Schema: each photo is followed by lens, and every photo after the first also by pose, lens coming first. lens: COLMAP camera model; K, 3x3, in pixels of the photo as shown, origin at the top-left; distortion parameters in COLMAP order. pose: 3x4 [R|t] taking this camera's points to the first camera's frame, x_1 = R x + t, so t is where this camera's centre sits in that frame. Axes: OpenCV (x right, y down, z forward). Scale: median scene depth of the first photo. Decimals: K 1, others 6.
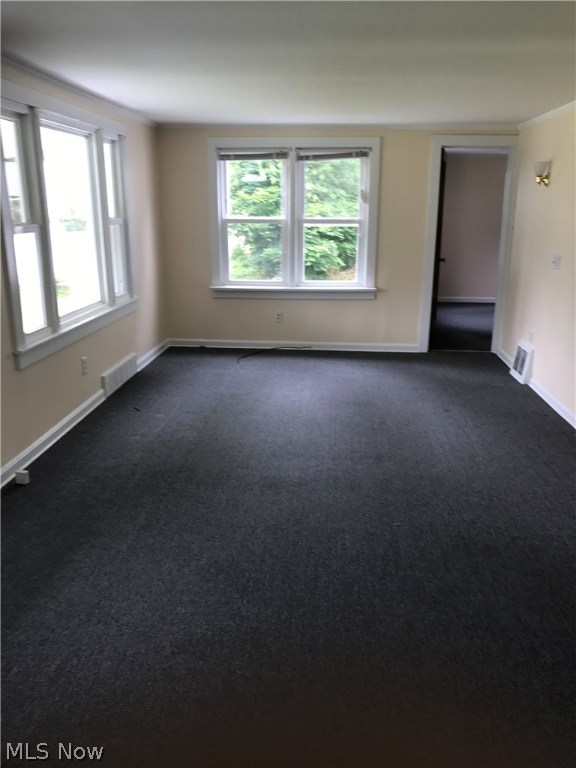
lens RADIAL K [[631.3, 0, 292.1], [0, 631.3, 384.1], [0, 0, 1]] dist [0.049937, -0.093243]
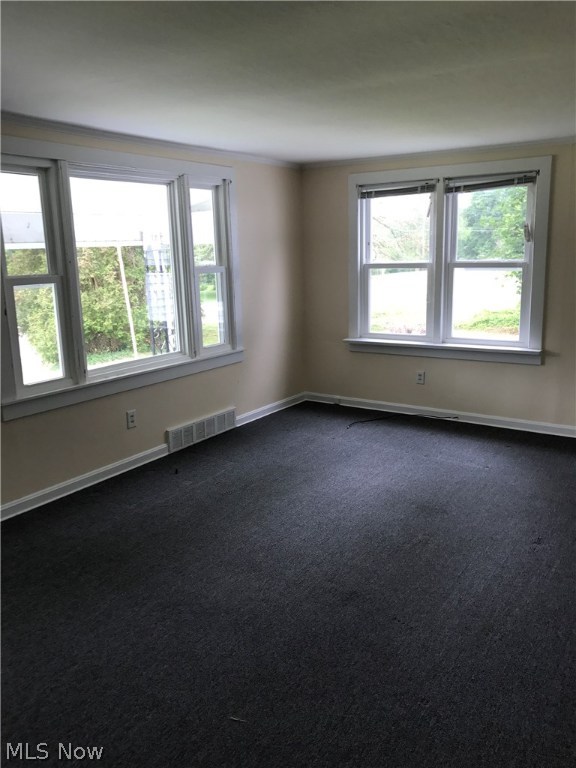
lens RADIAL K [[631.3, 0, 292.1], [0, 631.3, 384.1], [0, 0, 1]] dist [0.049937, -0.093243]
pose [[0.870574, 0.082431, -0.485083, 0.260245], [-0.110317, 0.993468, -0.029163, -0.060465], [0.479511, 0.078901, 0.873982, 0.205562]]
